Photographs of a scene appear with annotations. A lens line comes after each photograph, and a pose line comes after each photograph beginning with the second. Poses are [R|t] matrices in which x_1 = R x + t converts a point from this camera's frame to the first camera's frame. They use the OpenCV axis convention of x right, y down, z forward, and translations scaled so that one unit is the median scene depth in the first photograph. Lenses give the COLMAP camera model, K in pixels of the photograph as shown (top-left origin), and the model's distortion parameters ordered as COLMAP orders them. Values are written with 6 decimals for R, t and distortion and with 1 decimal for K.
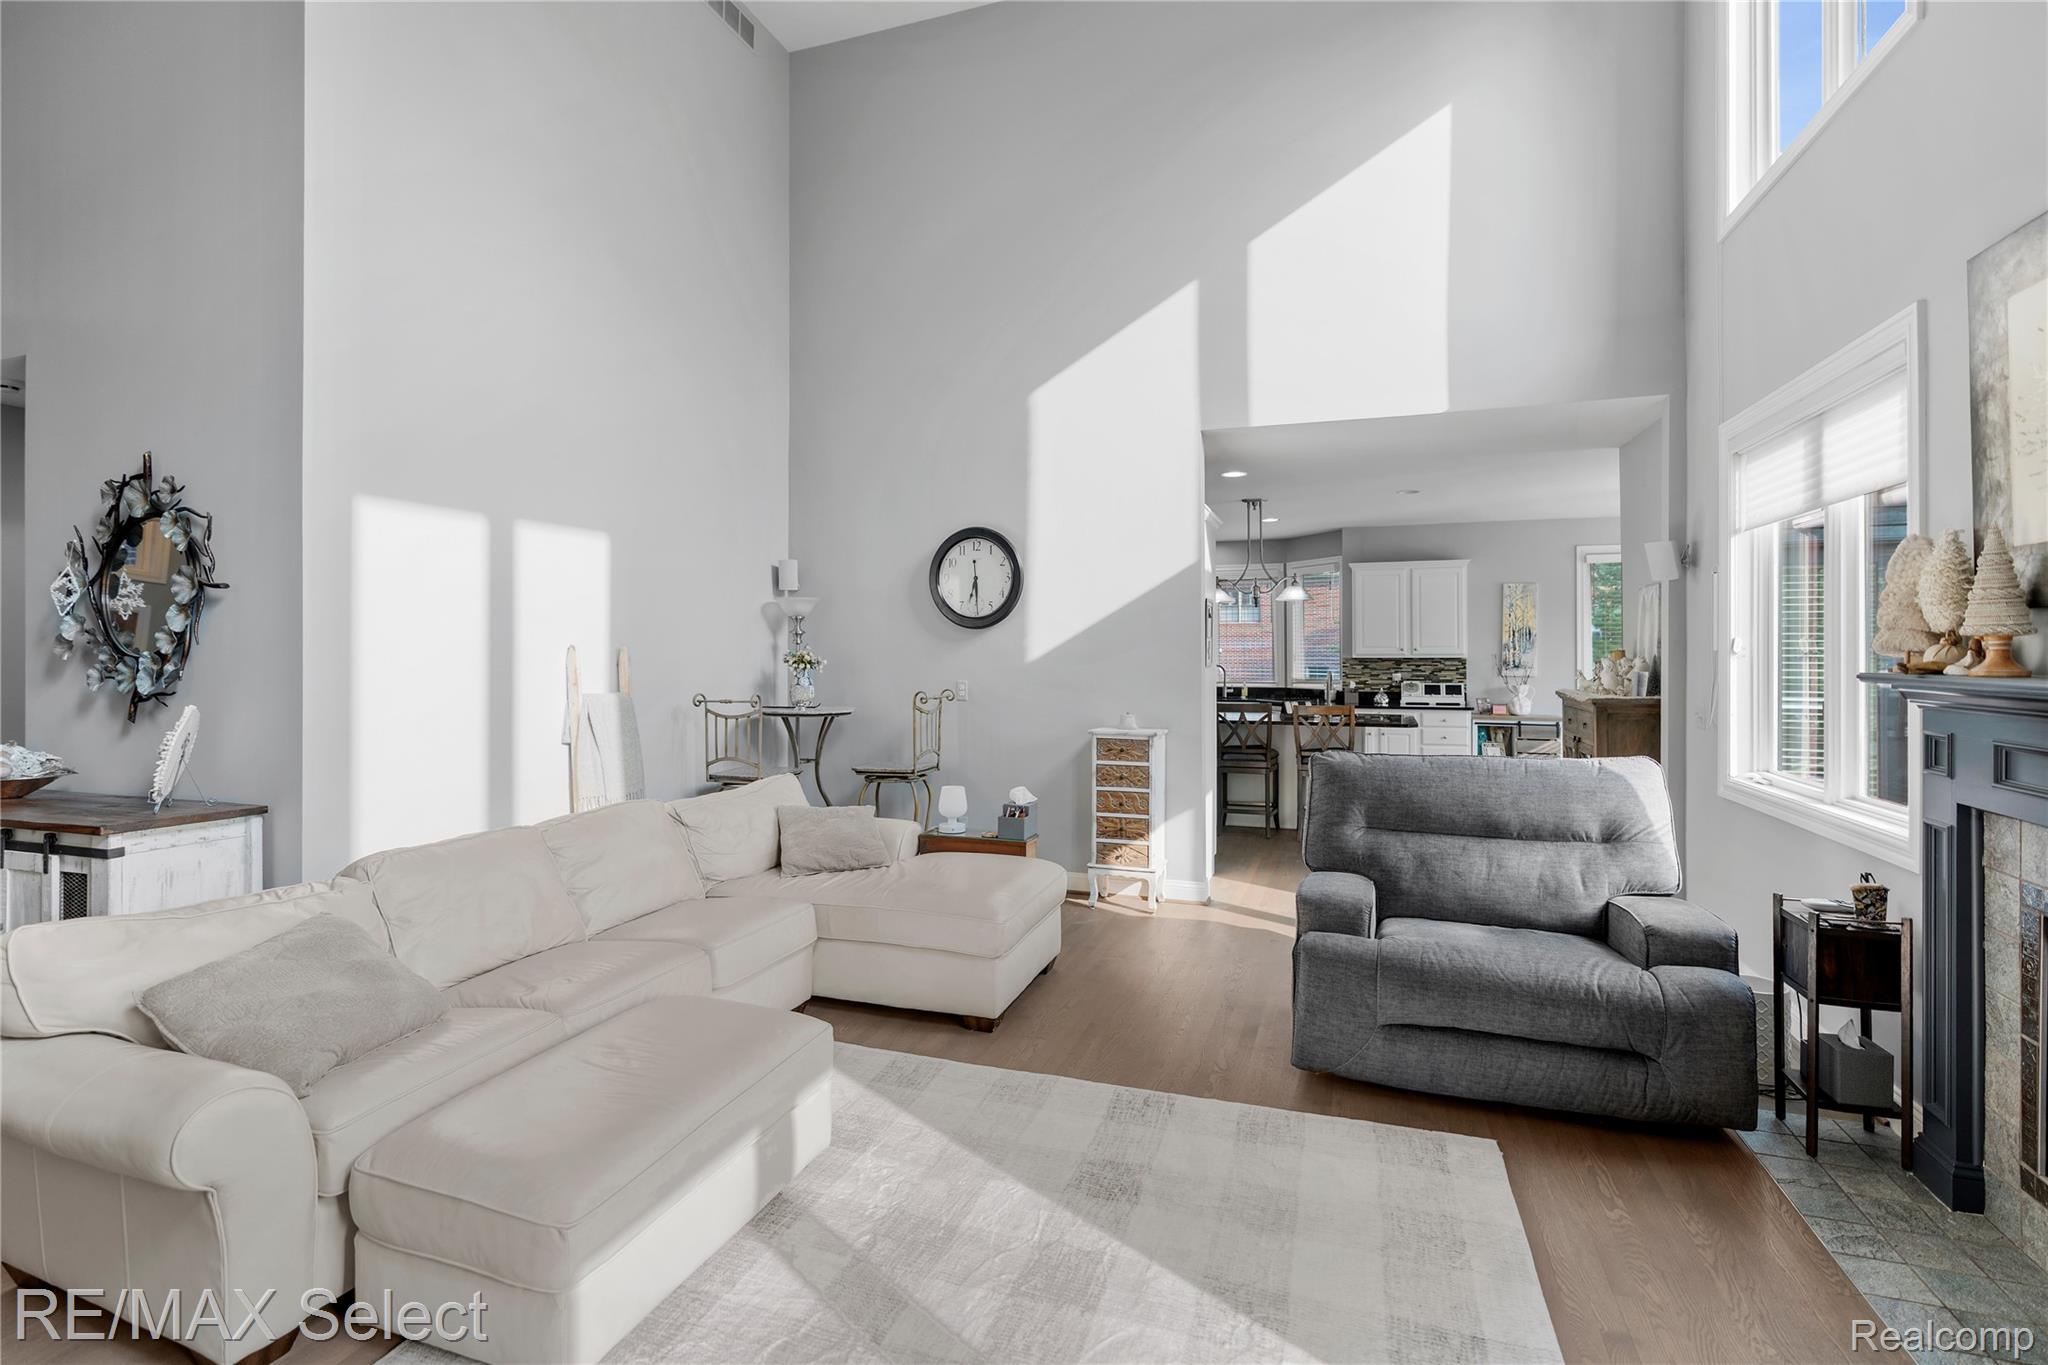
lens RADIAL K [[927.5, 0, 1051.7], [0, 927.5, 648.1], [0, 0, 1]] dist [-0.001072, 0.000253]
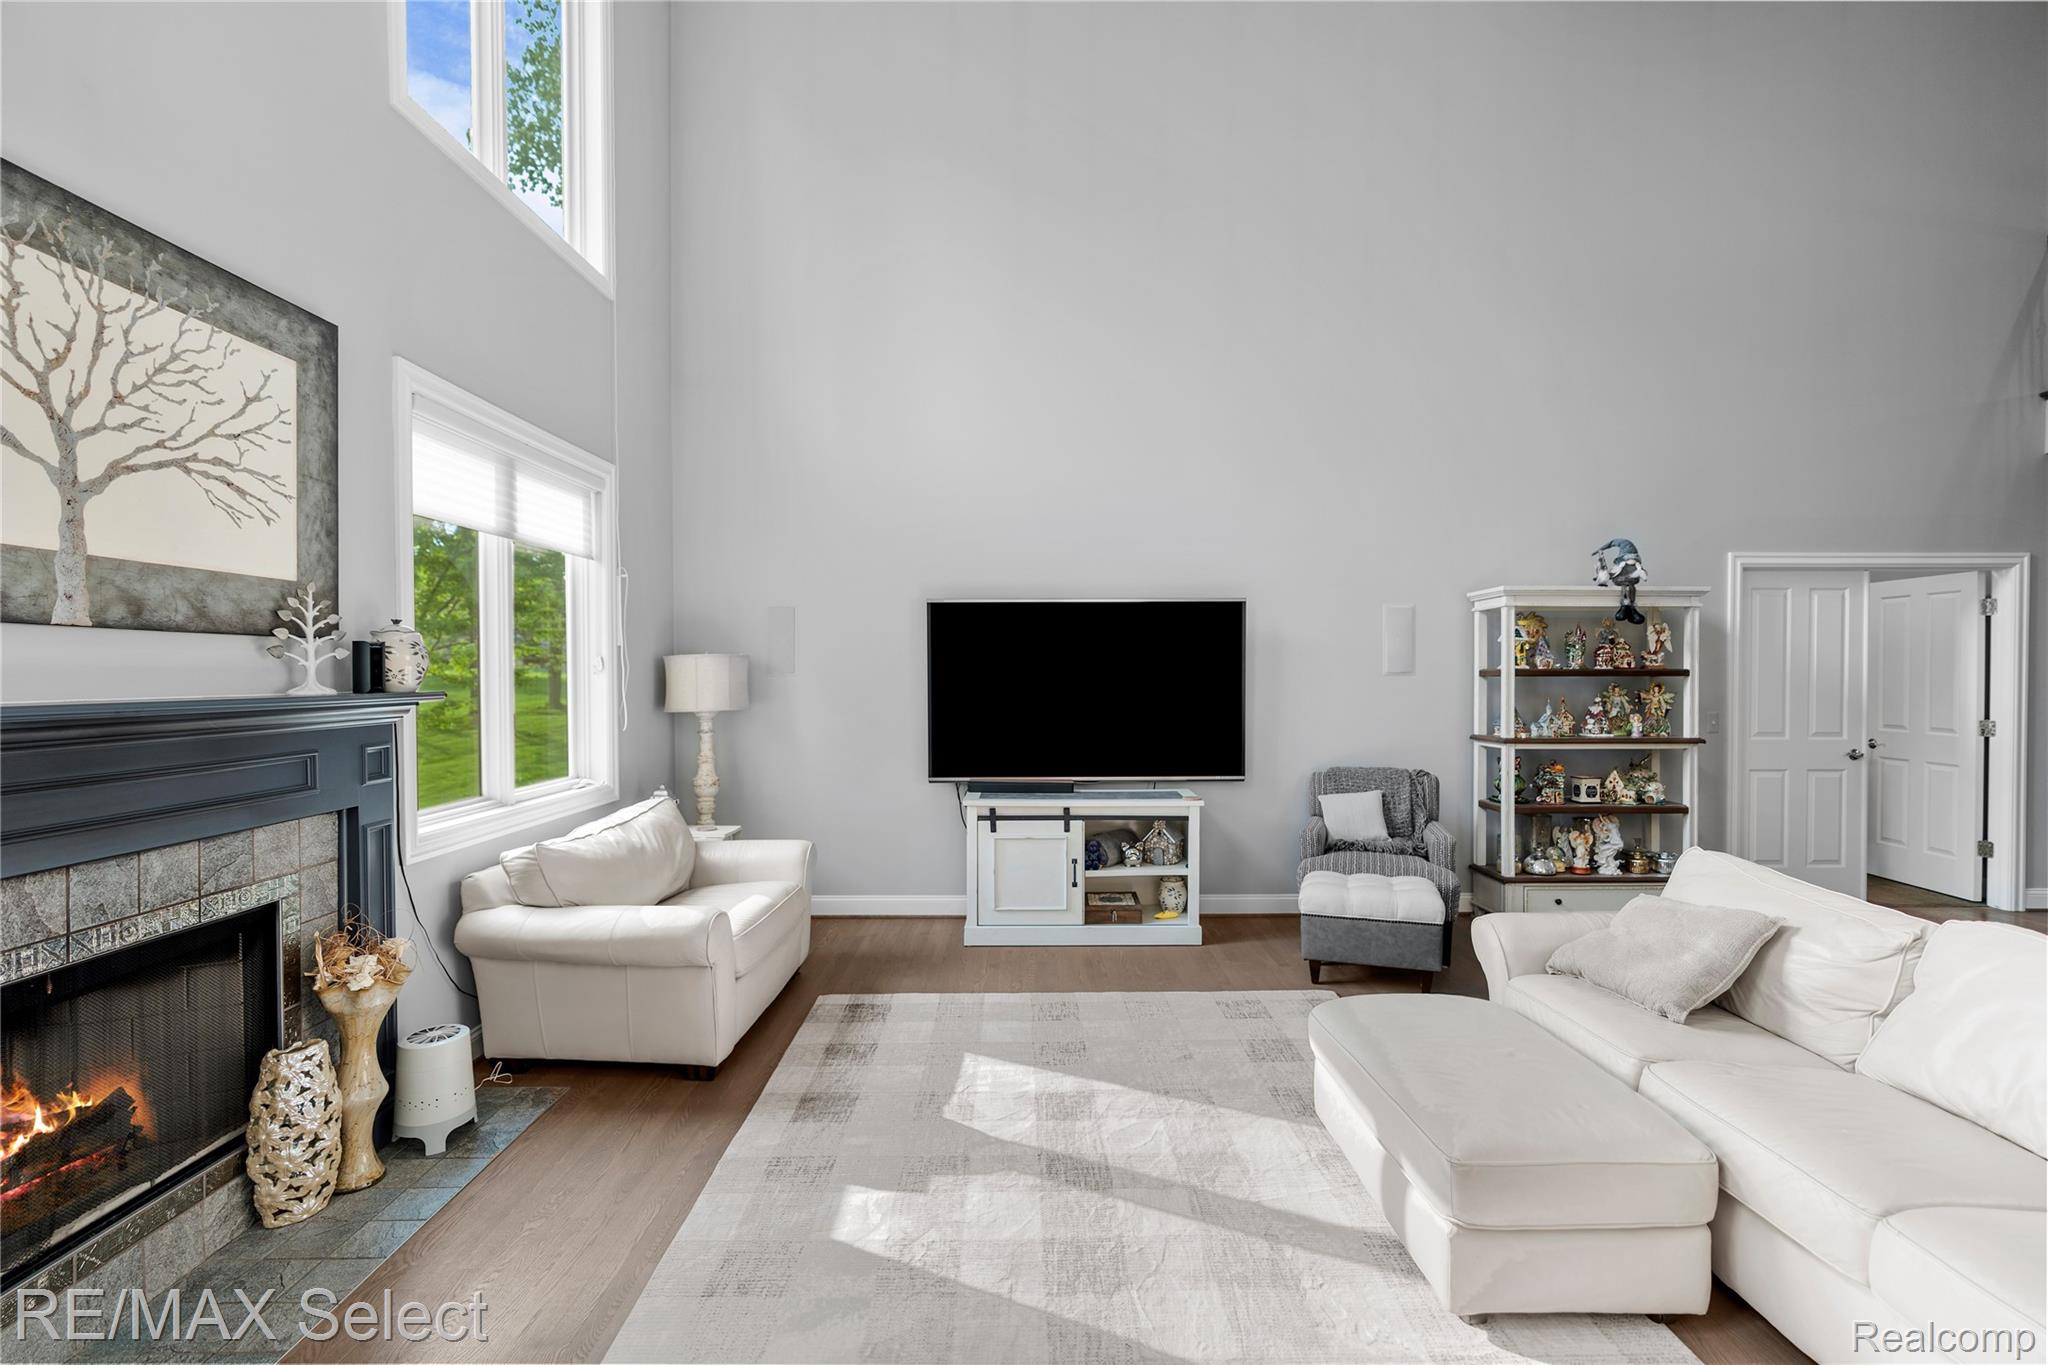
lens RADIAL K [[910.2, 0, 1035.3], [0, 910.2, 679.8], [0, 0, 1]] dist [-0.003612, 0.000601]
pose [[-0.944922, 0.006780, -0.327224, 0.251932], [0.004950, 0.999967, 0.006425, 0.005872], [0.327257, 0.004451, -0.944925, 1.231130]]
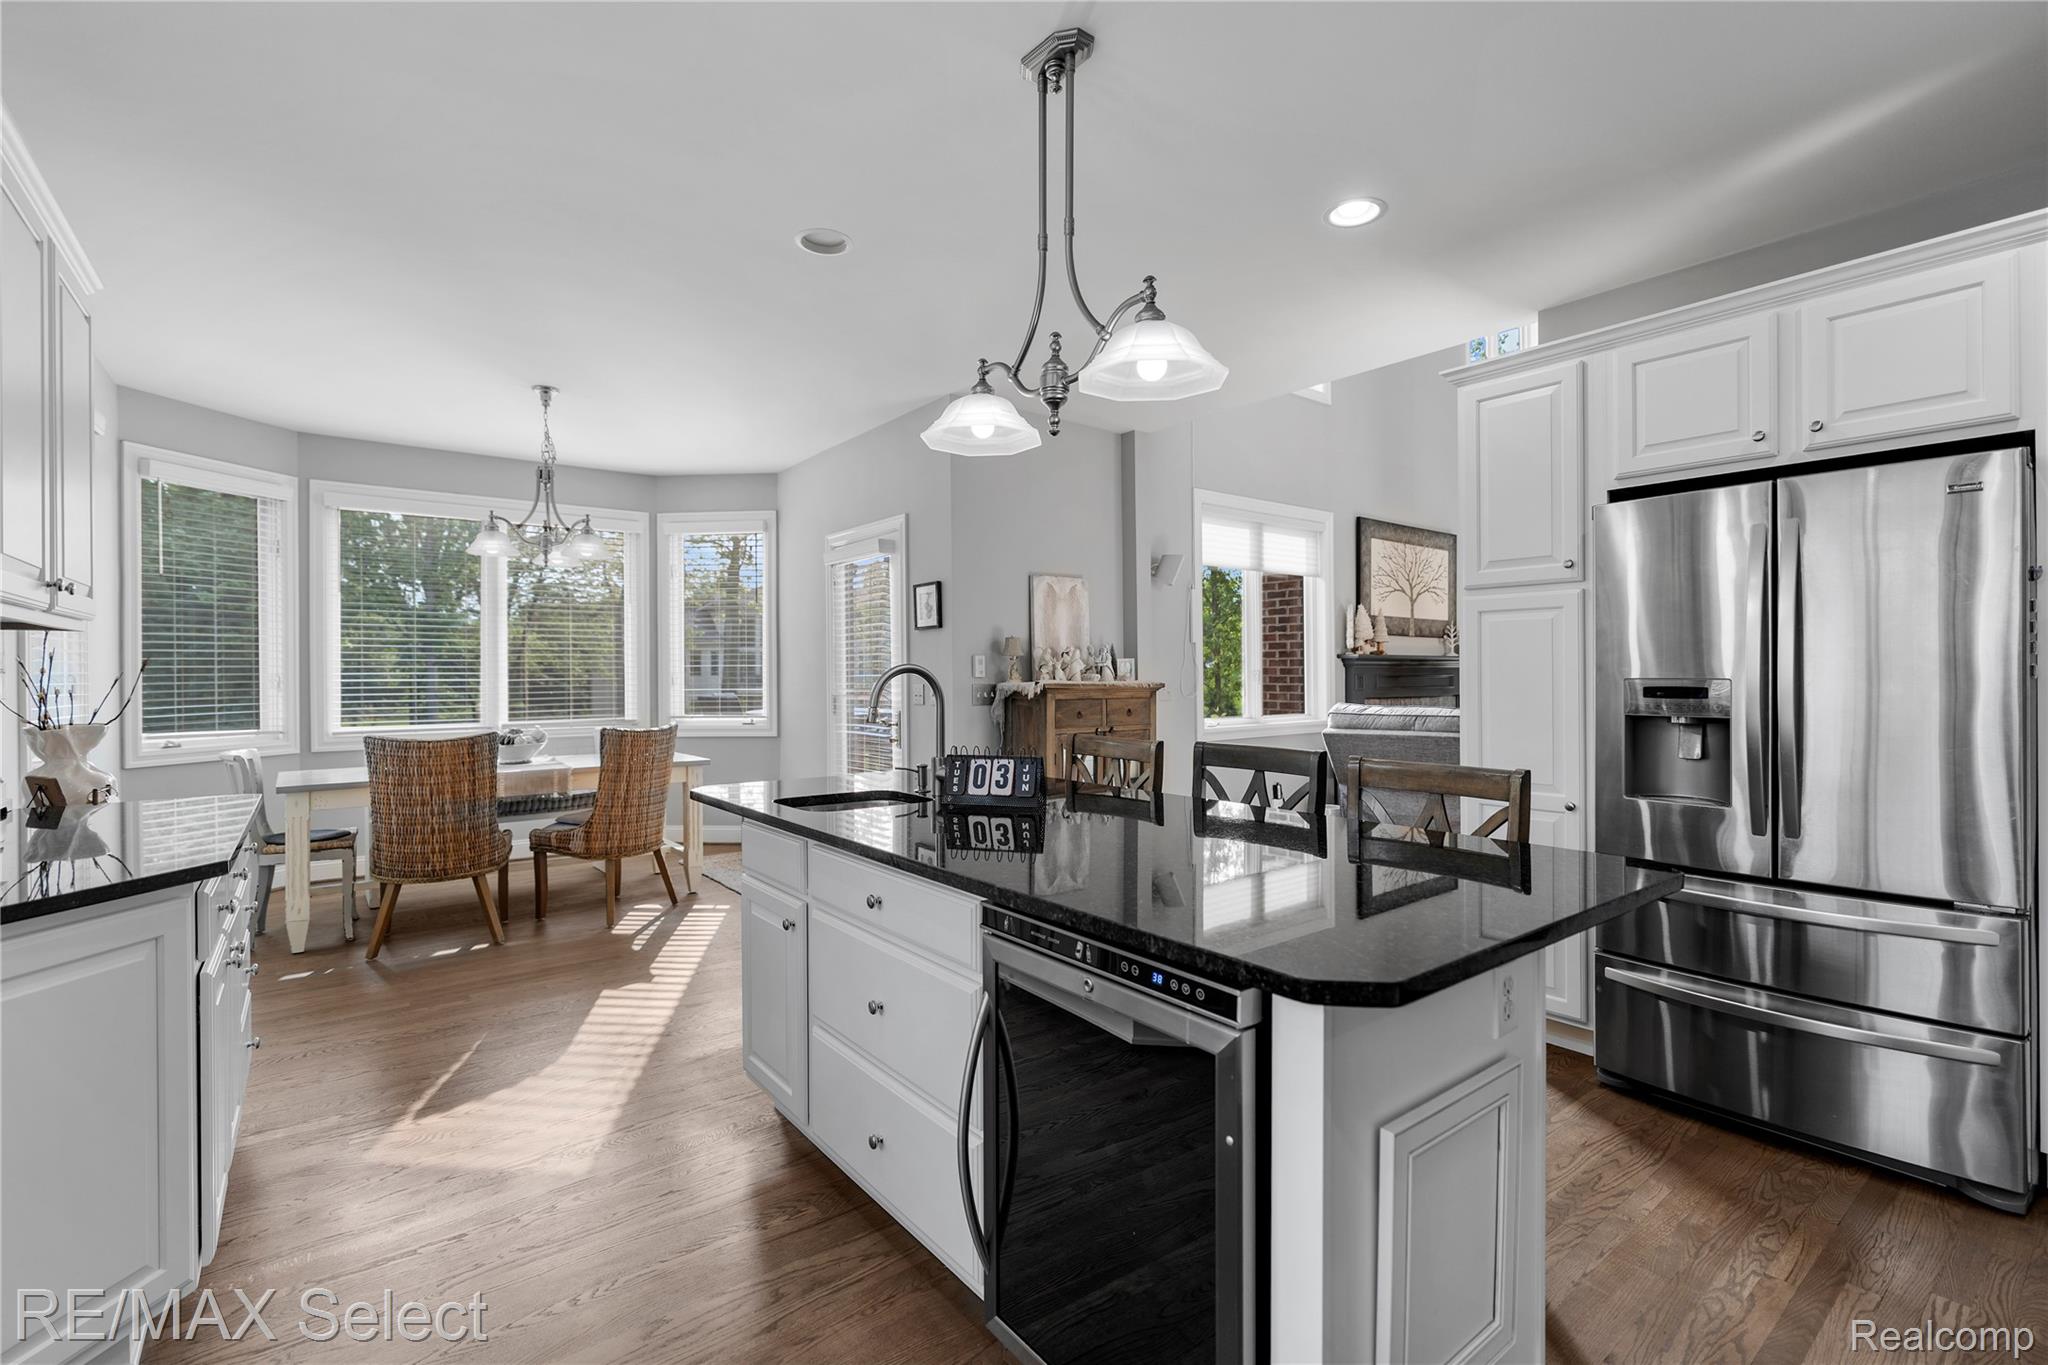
lens RADIAL K [[910.2, 0, 1035.3], [0, 910.2, 679.8], [0, 0, 1]] dist [-0.003612, 0.000601]
pose [[-0.840730, -0.001211, 0.541453, 0.192852], [0.003199, 0.999969, 0.007203, 0.062227], [-0.541445, 0.007788, -0.840700, 2.902730]]
